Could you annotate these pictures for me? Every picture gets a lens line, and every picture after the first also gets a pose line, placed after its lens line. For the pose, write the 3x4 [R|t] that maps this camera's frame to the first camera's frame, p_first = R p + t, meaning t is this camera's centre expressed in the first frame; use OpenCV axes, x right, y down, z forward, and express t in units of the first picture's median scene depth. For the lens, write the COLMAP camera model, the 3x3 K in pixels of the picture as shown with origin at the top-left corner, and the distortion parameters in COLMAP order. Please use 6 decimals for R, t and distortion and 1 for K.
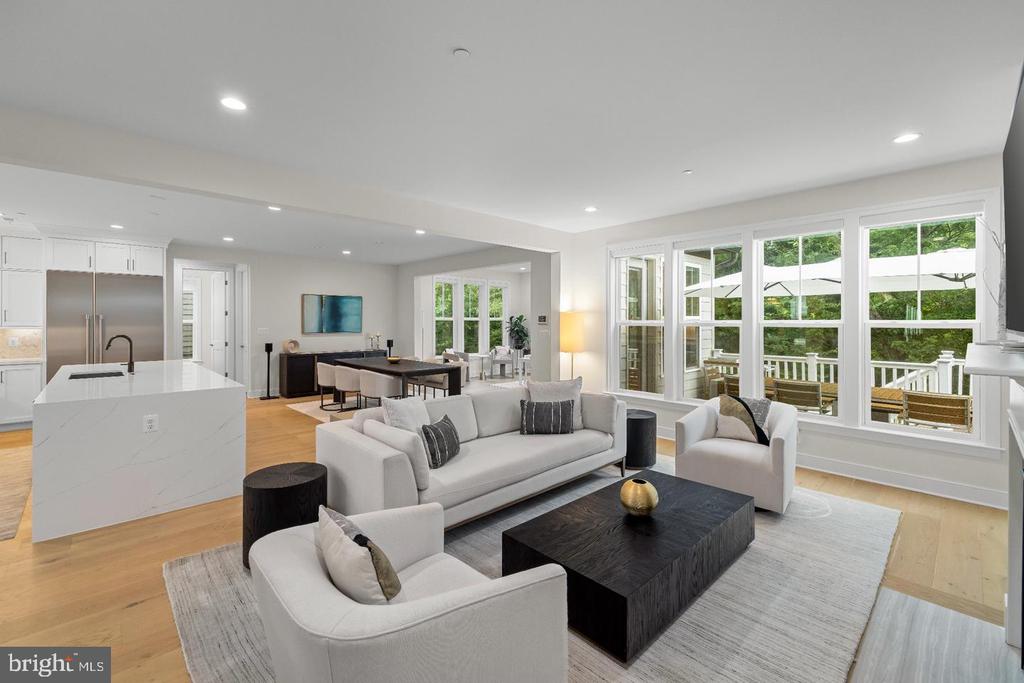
lens RADIAL K [[433.1, 0, 484.9], [0, 433.1, 324.7], [0, 0, 1]] dist [0.002932, 0.000488]
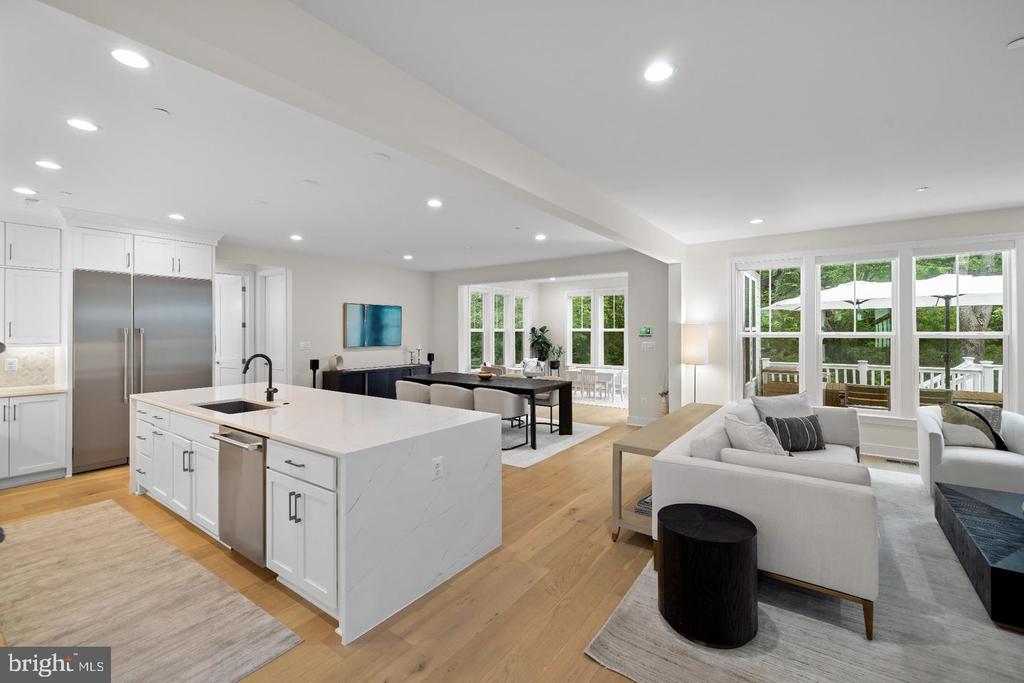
lens RADIAL K [[433.1, 0, 510.0], [0, 433.1, 334.4], [0, 0, 1]] dist [0.002932, 0.000488]
pose [[0.980515, -0.004802, 0.196384, -0.342750], [0.005115, 0.999986, -0.001088, -0.005763], [-0.196376, 0.002071, 0.980526, 0.087830]]
